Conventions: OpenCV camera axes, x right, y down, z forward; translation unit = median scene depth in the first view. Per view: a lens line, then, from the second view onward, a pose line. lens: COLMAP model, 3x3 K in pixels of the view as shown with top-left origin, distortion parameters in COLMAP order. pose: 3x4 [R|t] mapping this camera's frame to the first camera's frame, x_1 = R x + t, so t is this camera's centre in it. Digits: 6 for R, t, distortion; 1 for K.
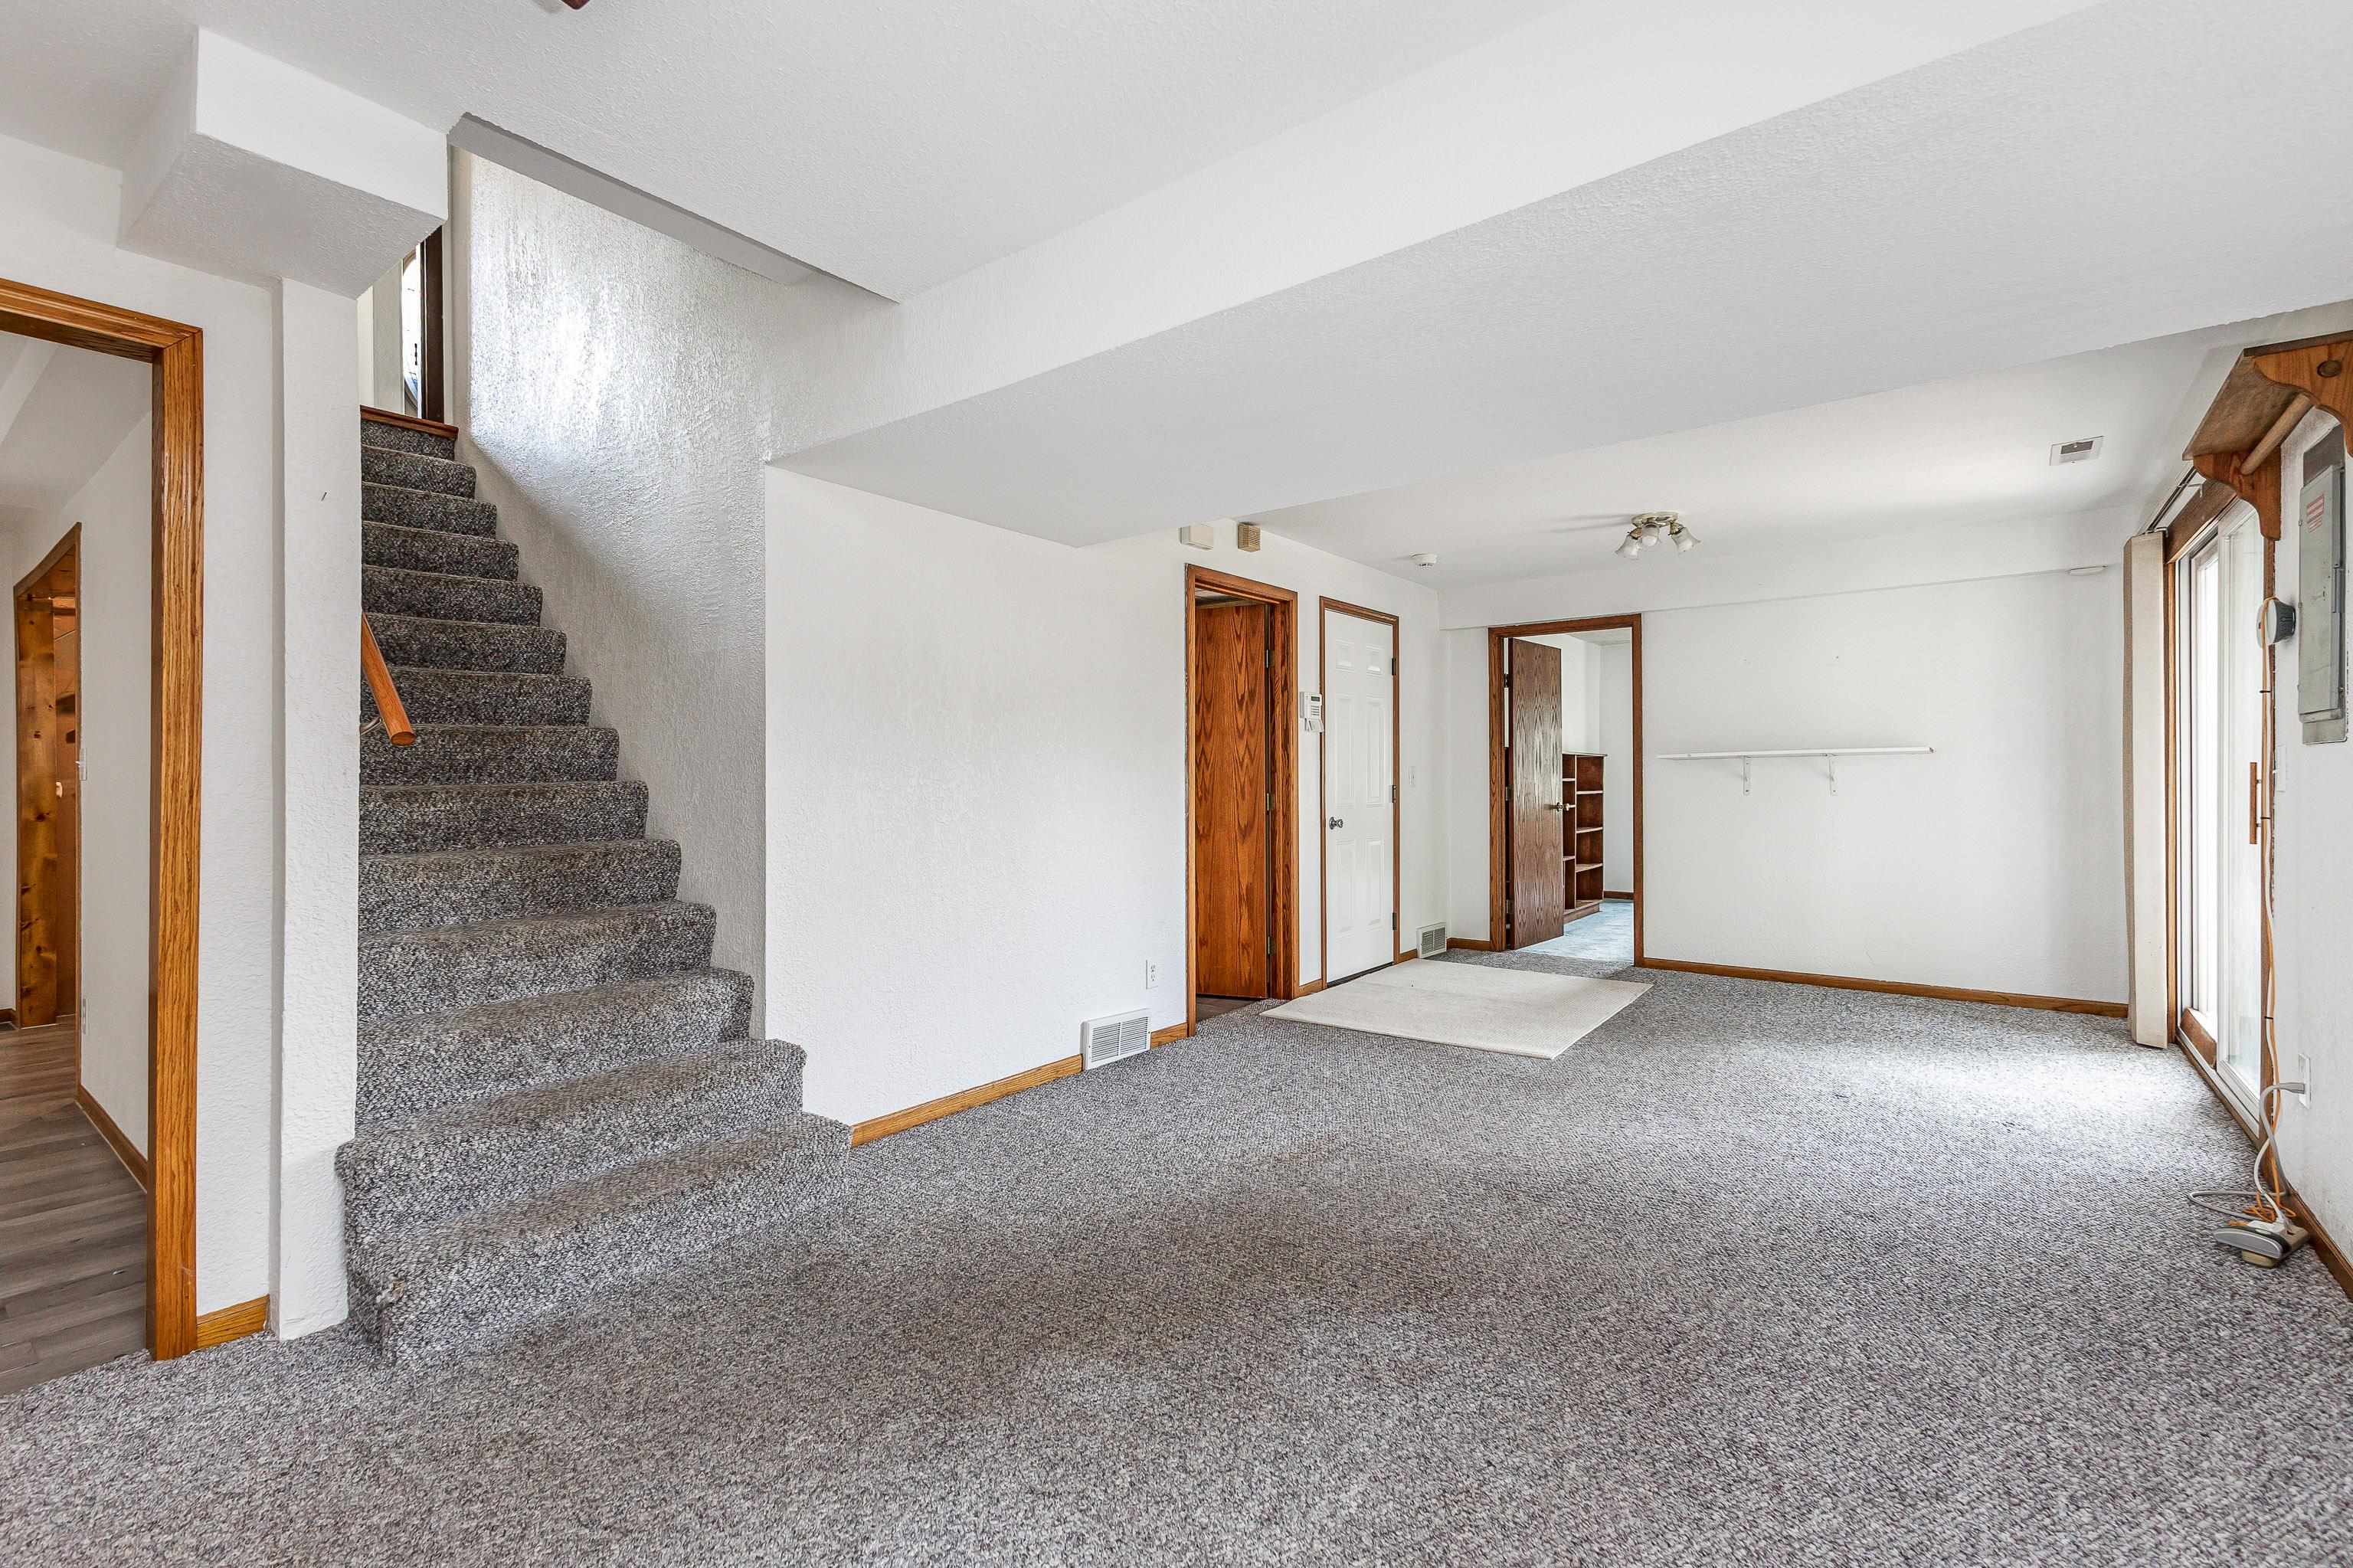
lens RADIAL K [[1032.0, 0, 1176.4], [0, 1032.0, 771.4], [0, 0, 1]] dist [0.004321, 0.000076]
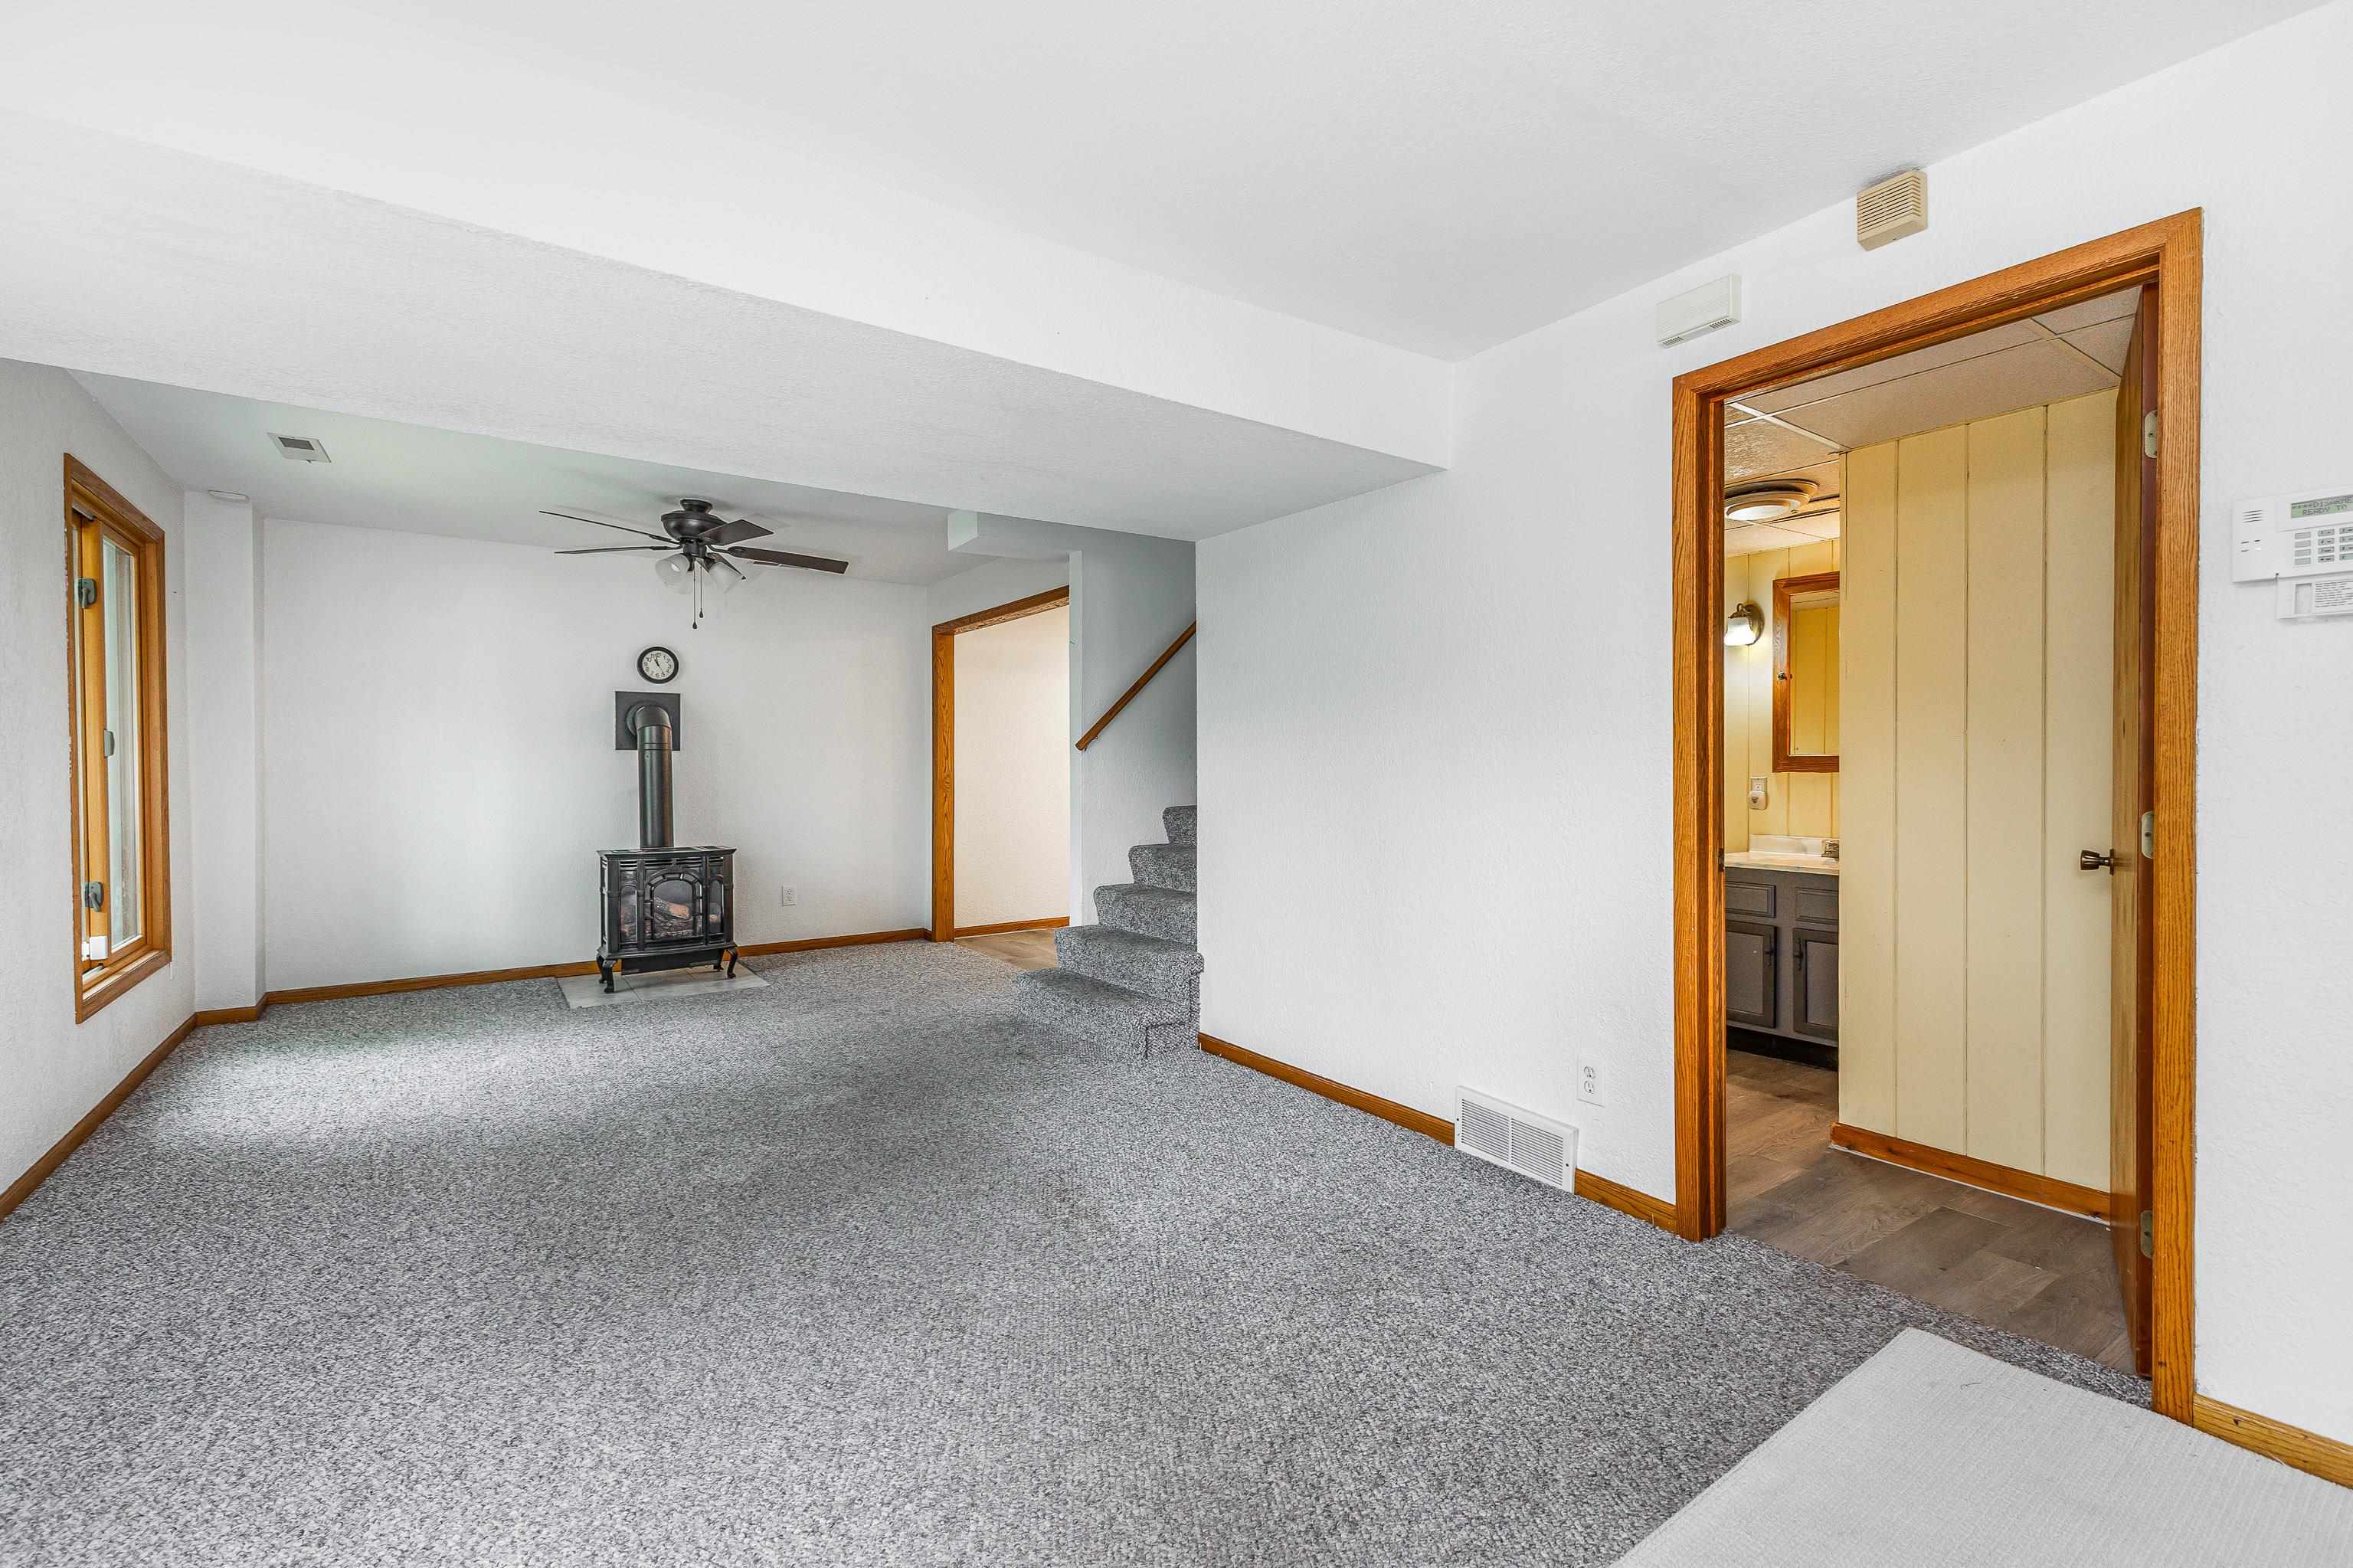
lens RADIAL K [[1032.0, 0, 1183.3], [0, 1032.0, 774.5], [0, 0, 1]] dist [0.004321, 0.000076]
pose [[-0.297627, 0.013559, -0.954586, 0.643854], [0.008328, 0.999898, 0.011606, 0.001144], [0.954646, -0.004496, -0.297709, 0.952237]]
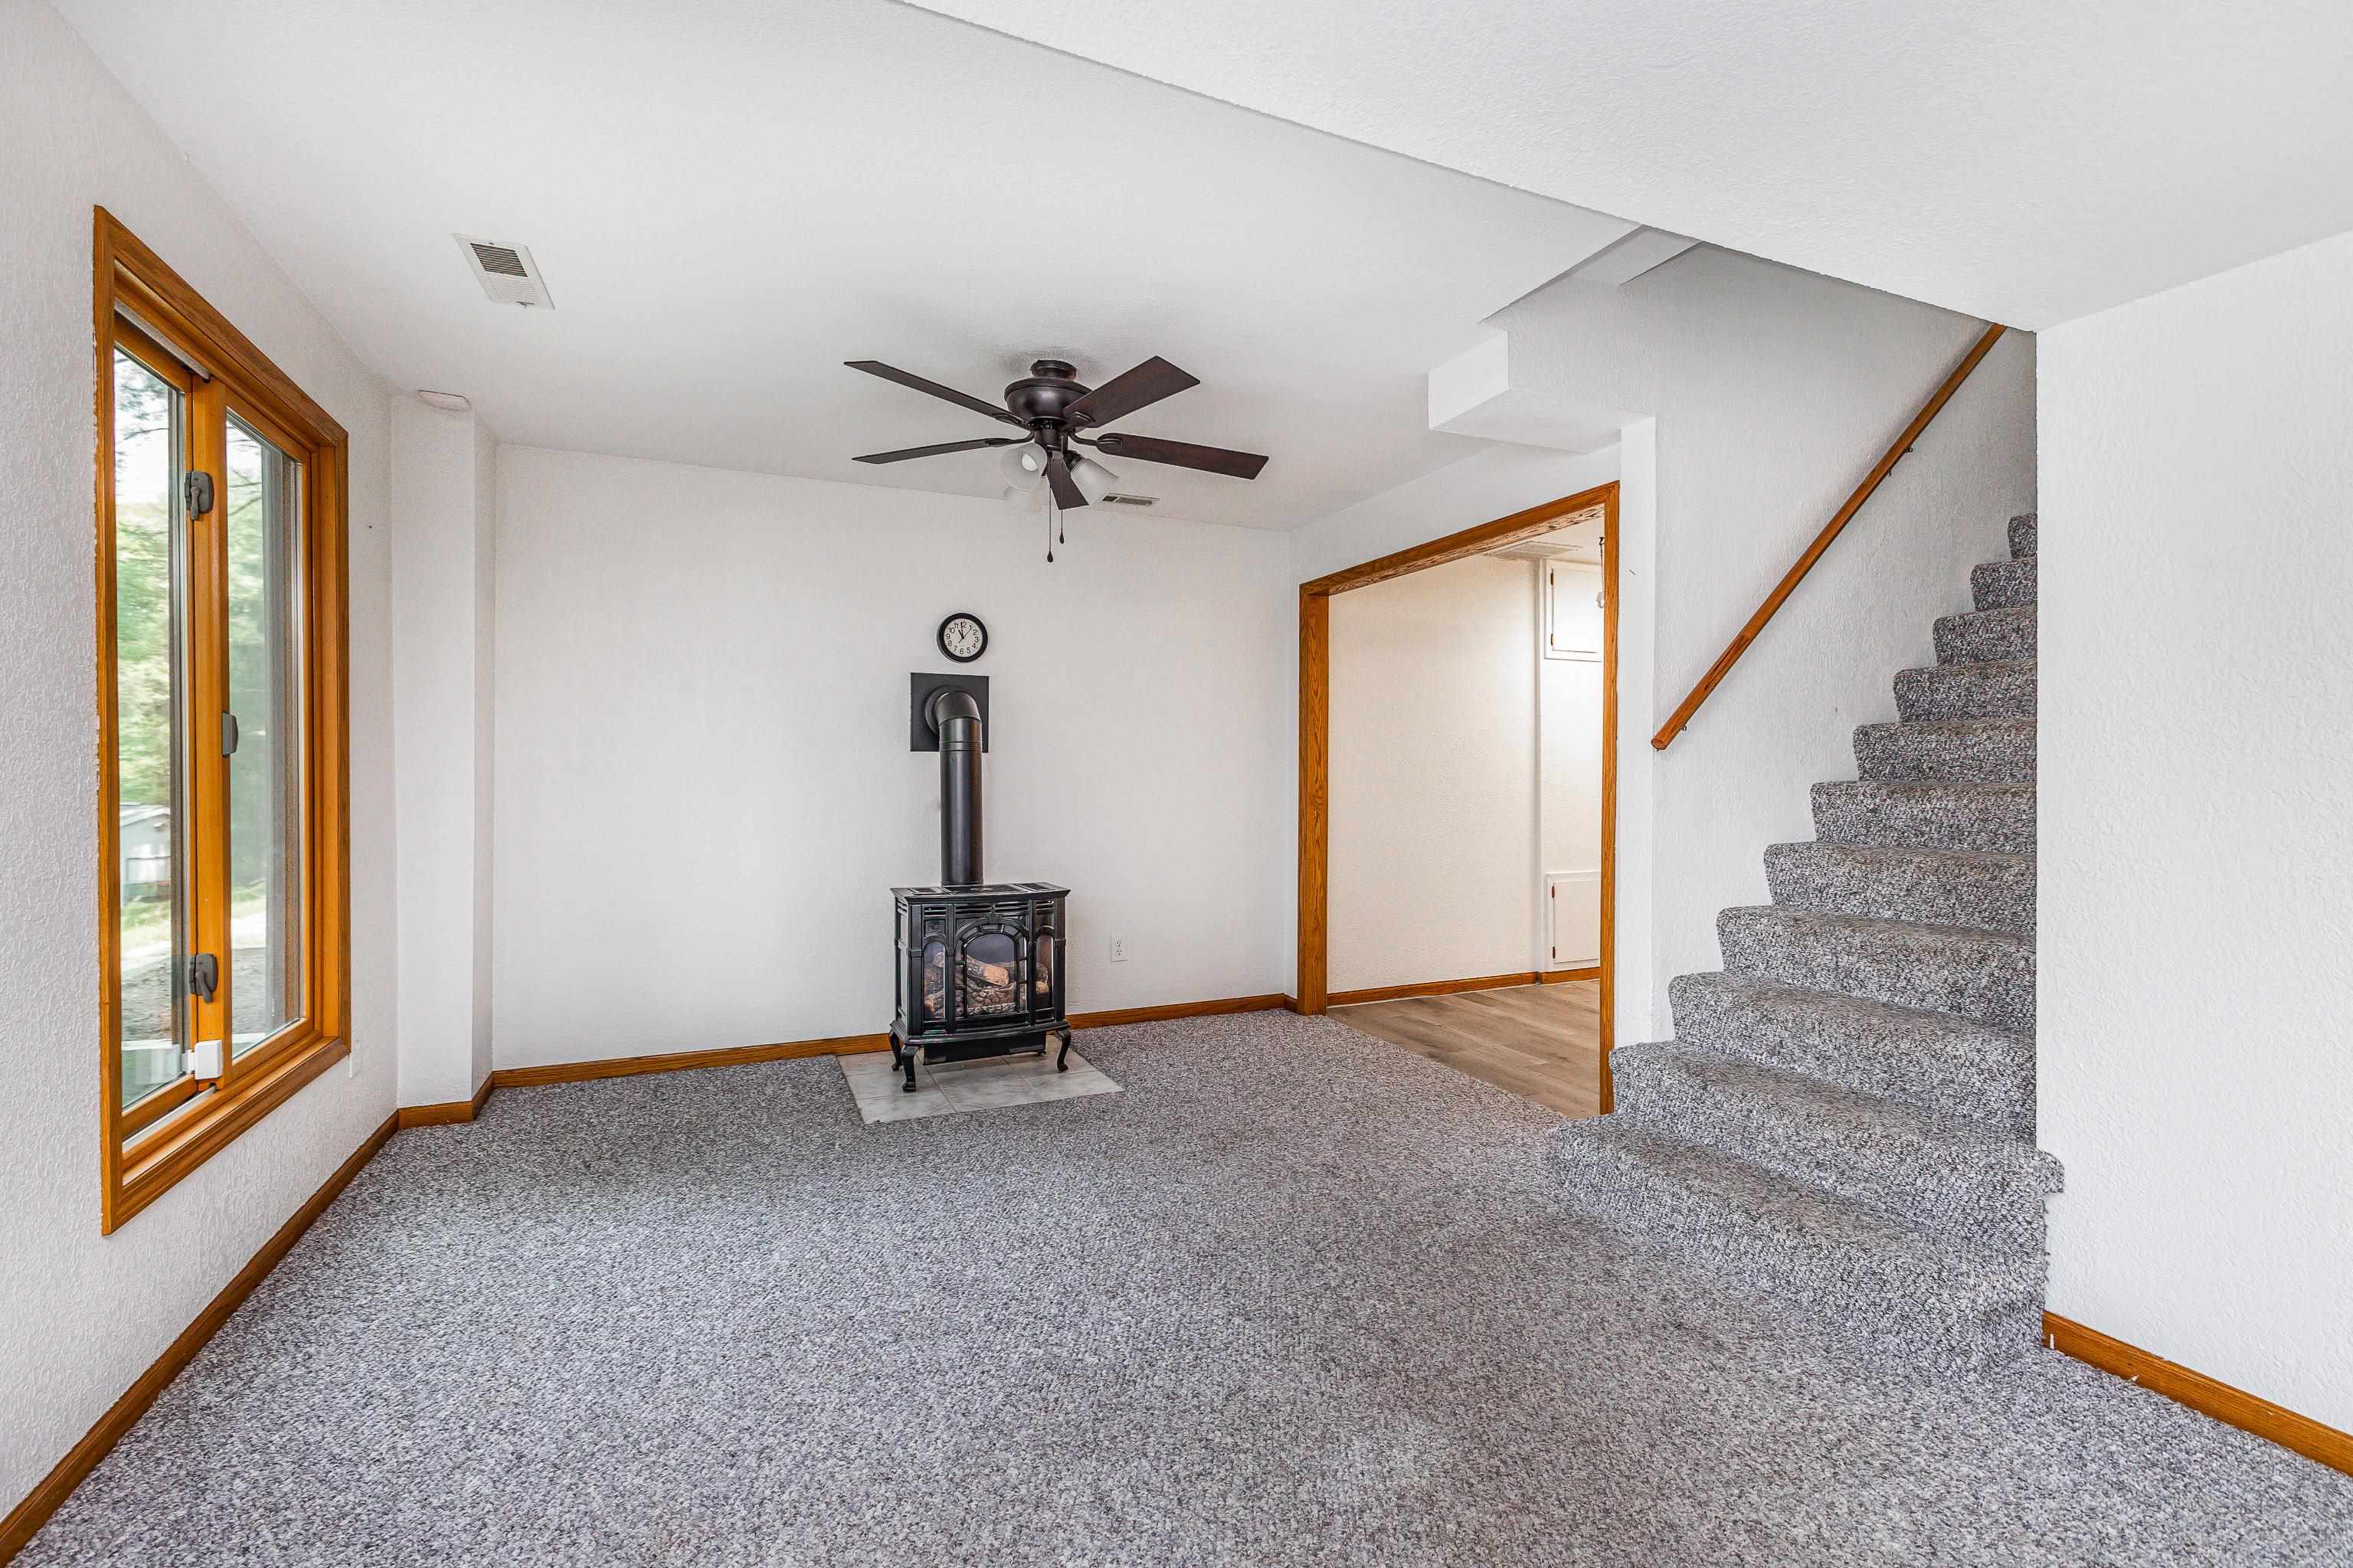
lens RADIAL K [[1032.0, 0, 1178.3], [0, 1032.0, 777.6], [0, 0, 1]] dist [0.004321, 0.000076]
pose [[-0.476839, 0.006671, -0.878965, 0.341624], [0.004651, 0.999976, 0.005066, 0.000406], [0.878978, -0.001672, -0.476859, 0.558999]]
